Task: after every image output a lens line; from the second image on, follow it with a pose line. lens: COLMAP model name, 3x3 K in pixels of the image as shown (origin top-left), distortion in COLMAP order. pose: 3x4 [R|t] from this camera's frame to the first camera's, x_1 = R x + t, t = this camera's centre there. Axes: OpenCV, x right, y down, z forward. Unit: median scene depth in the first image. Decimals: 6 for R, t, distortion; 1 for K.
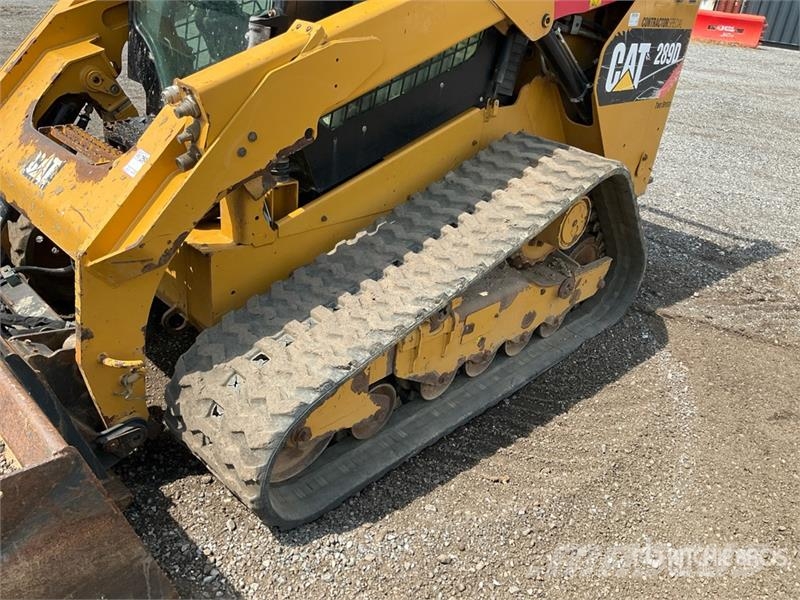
lens RADIAL K [[662.4, 0, 390.7], [0, 662.4, 302.3], [0, 0, 1]] dist [0.082930, -0.153342]
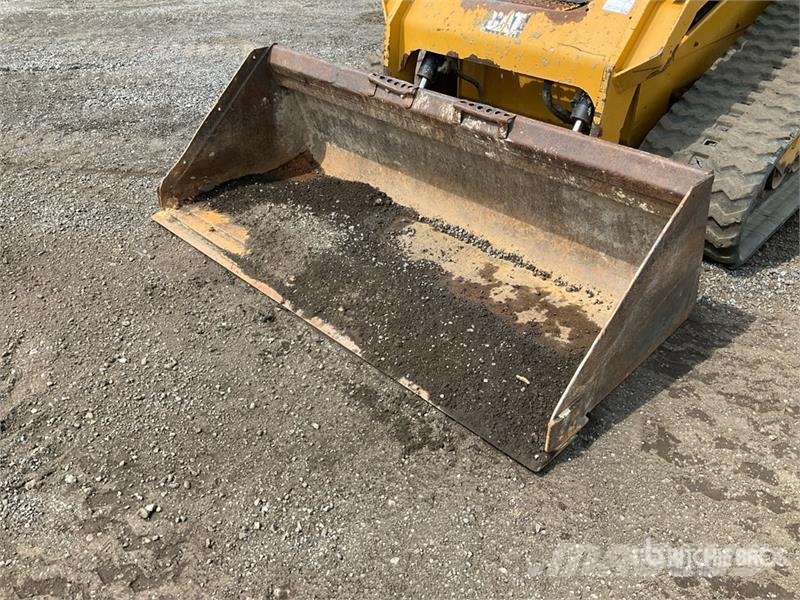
lens RADIAL K [[661.7, 0, 402.8], [0, 661.7, 298.4], [0, 0, 1]] dist [0.104767, -0.215319]
pose [[0.992738, -0.101680, -0.064279, -0.623946], [0.108959, 0.986494, 0.122300, 0.133231], [0.050975, -0.128415, 0.990410, -0.334593]]
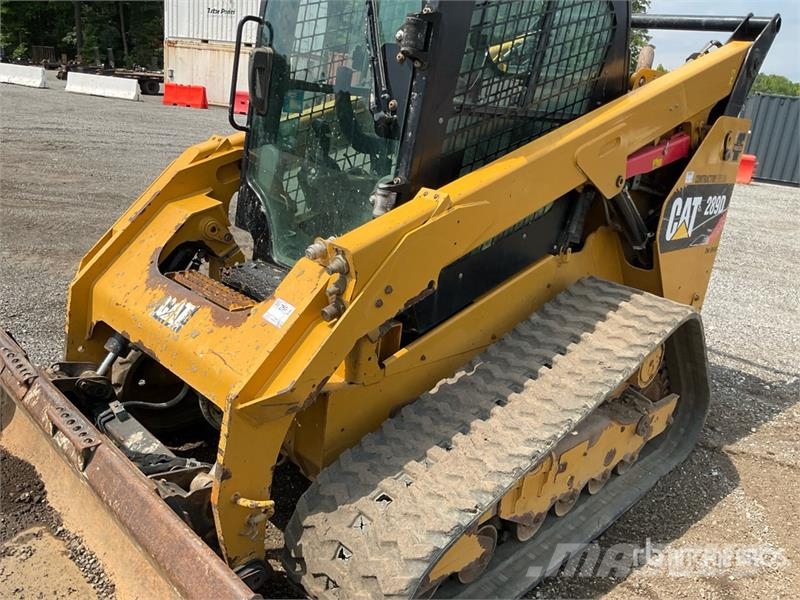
lens RADIAL K [[662.0, 0, 389.5], [0, 662.0, 296.9], [0, 0, 1]] dist [0.113007, -0.227418]
pose [[0.999941, 0.010806, 0.001408, -0.158824], [-0.010360, 0.982723, -0.184791, -0.026282], [-0.003381, 0.184765, 0.982777, -0.056409]]
